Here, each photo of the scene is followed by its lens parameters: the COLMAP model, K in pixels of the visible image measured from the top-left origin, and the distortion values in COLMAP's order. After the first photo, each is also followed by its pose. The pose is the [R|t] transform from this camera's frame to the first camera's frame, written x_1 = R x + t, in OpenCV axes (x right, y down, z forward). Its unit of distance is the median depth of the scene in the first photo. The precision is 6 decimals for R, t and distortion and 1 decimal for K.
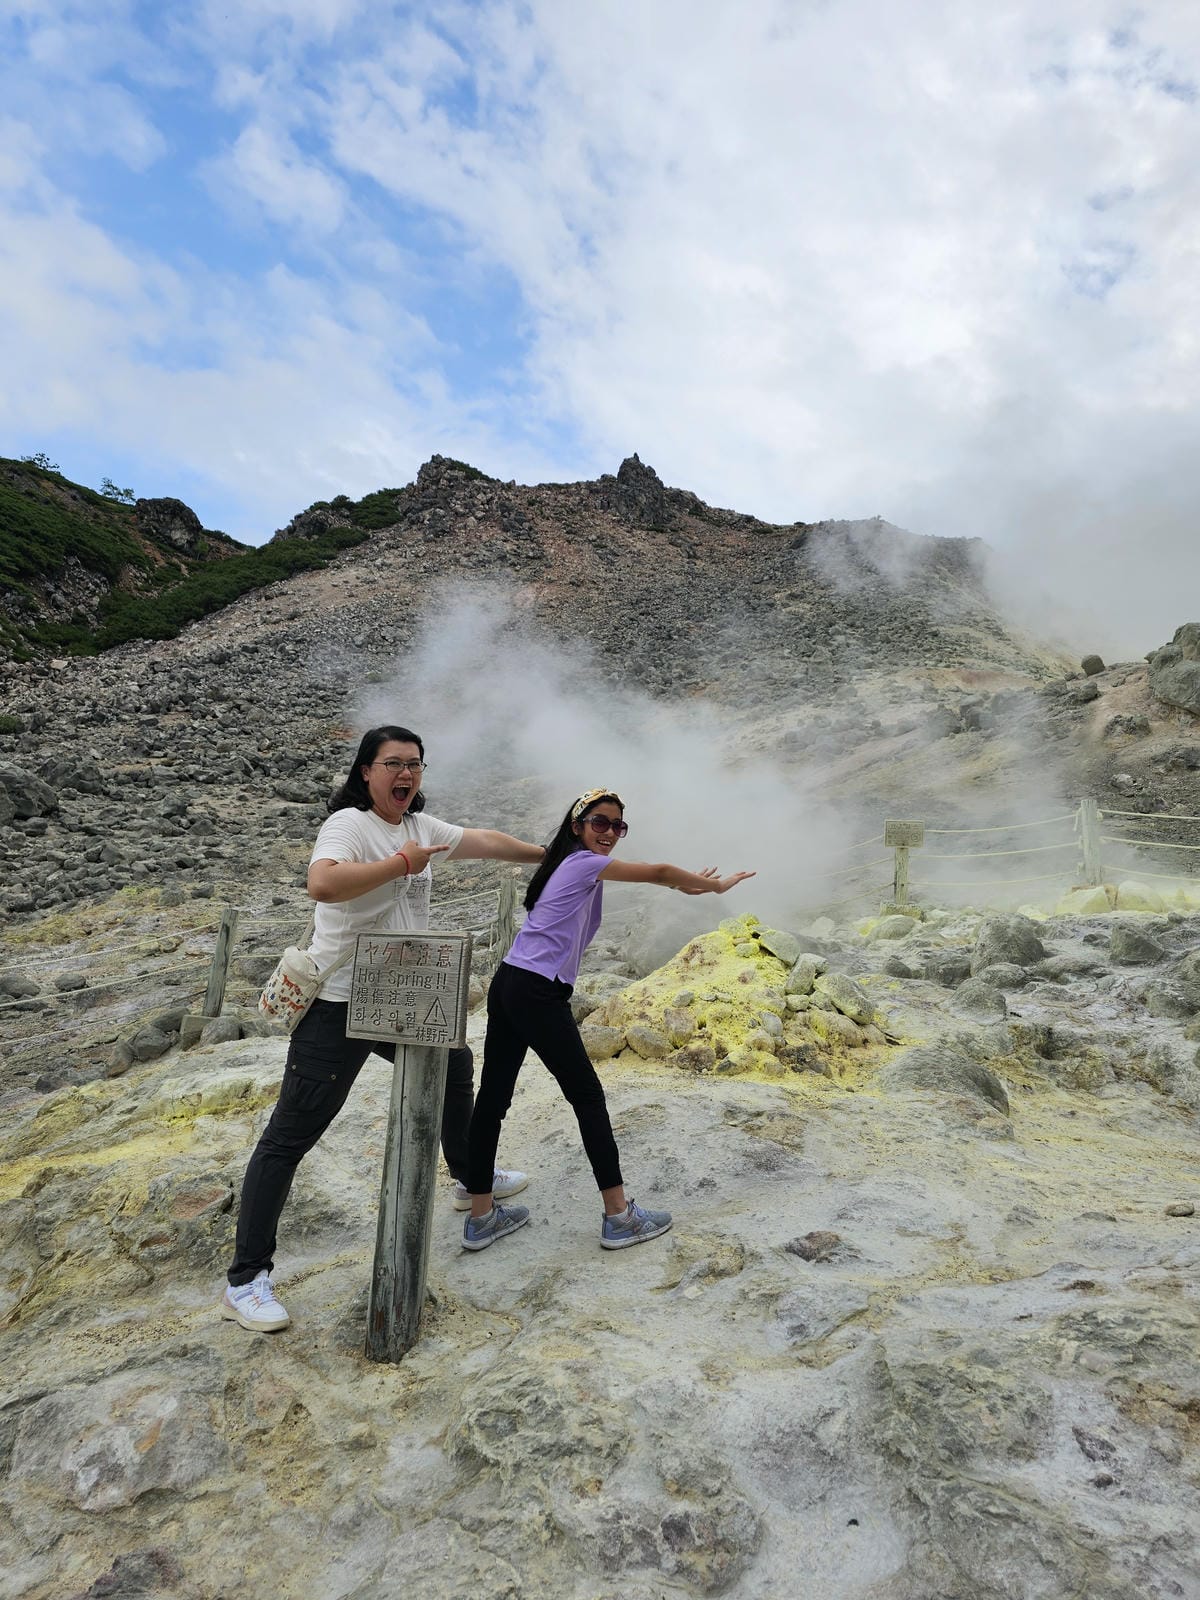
lens RADIAL K [[1069.6, 0, 610.9], [0, 1069.6, 783.6], [0, 0, 1]] dist [0.066873, -0.055771]
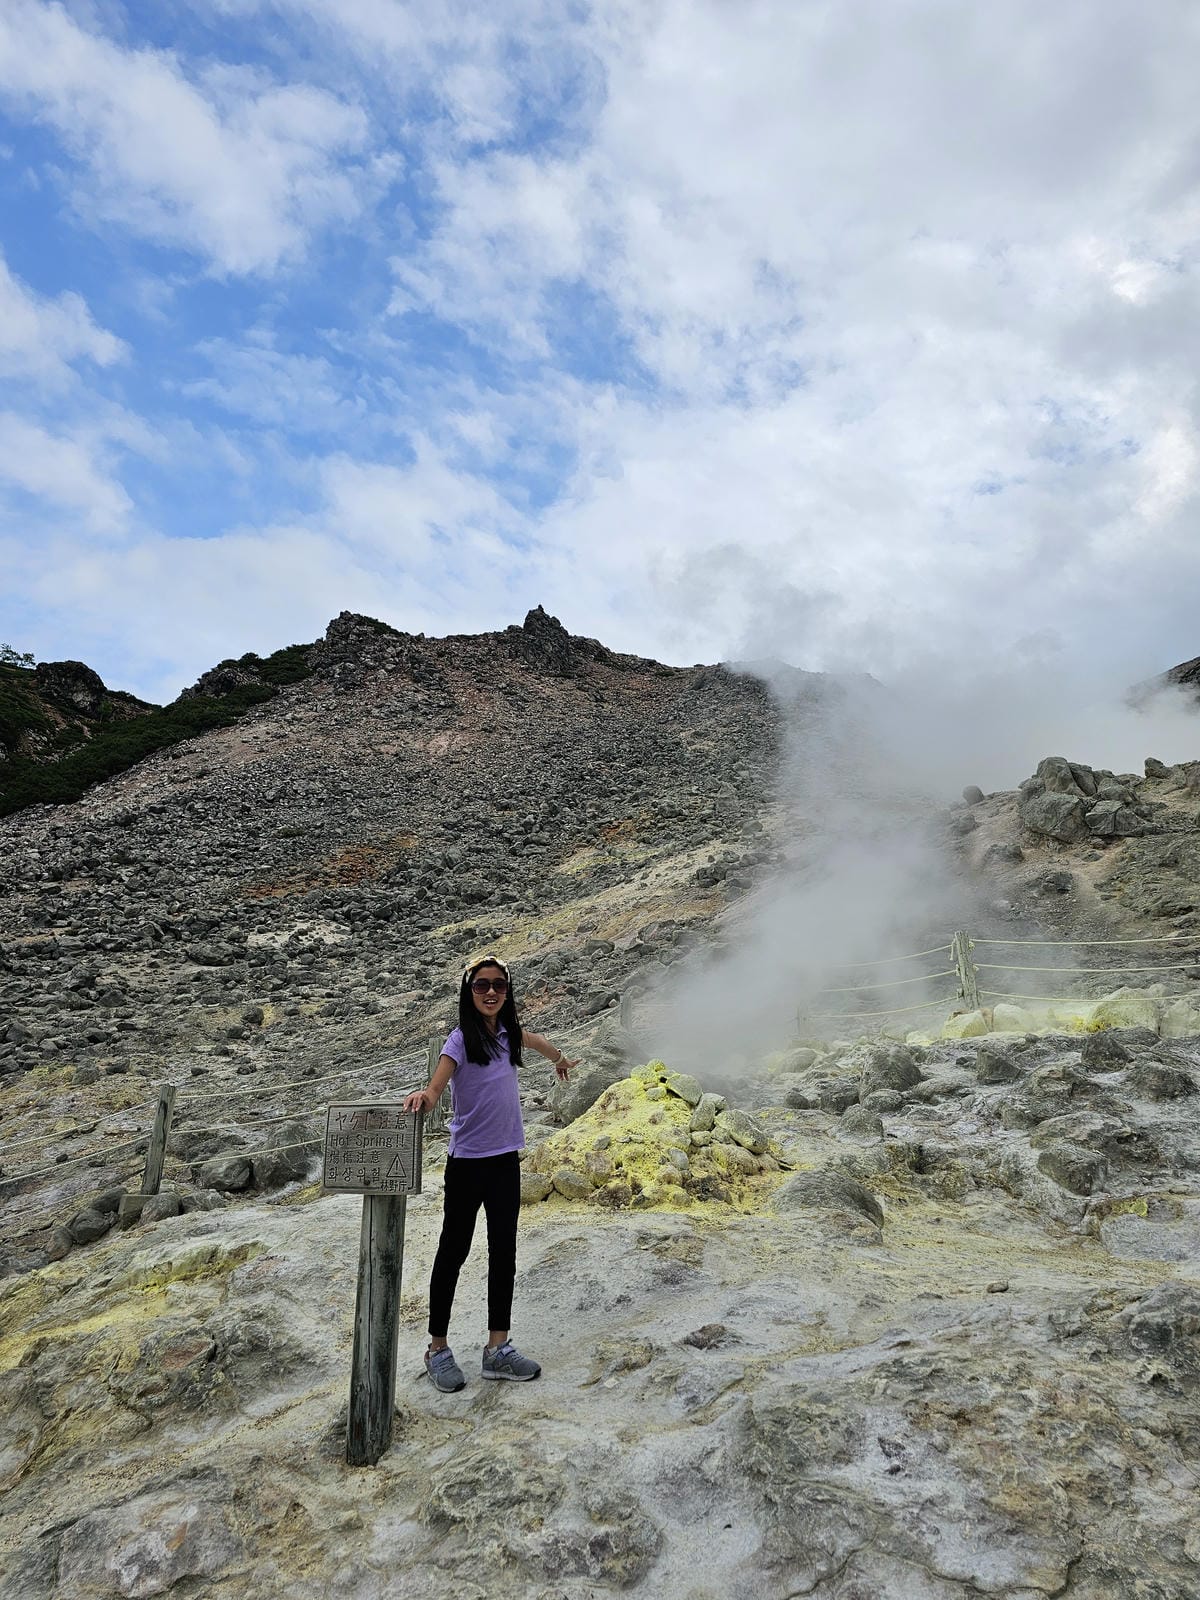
lens RADIAL K [[1069.6, 0, 610.9], [0, 1069.6, 783.6], [0, 0, 1]] dist [0.066873, -0.055771]
pose [[0.995785, -0.043556, 0.080719, 0.002041], [0.053459, 0.990728, -0.124904, -0.030932], [-0.074530, 0.128693, 0.988880, -0.168958]]
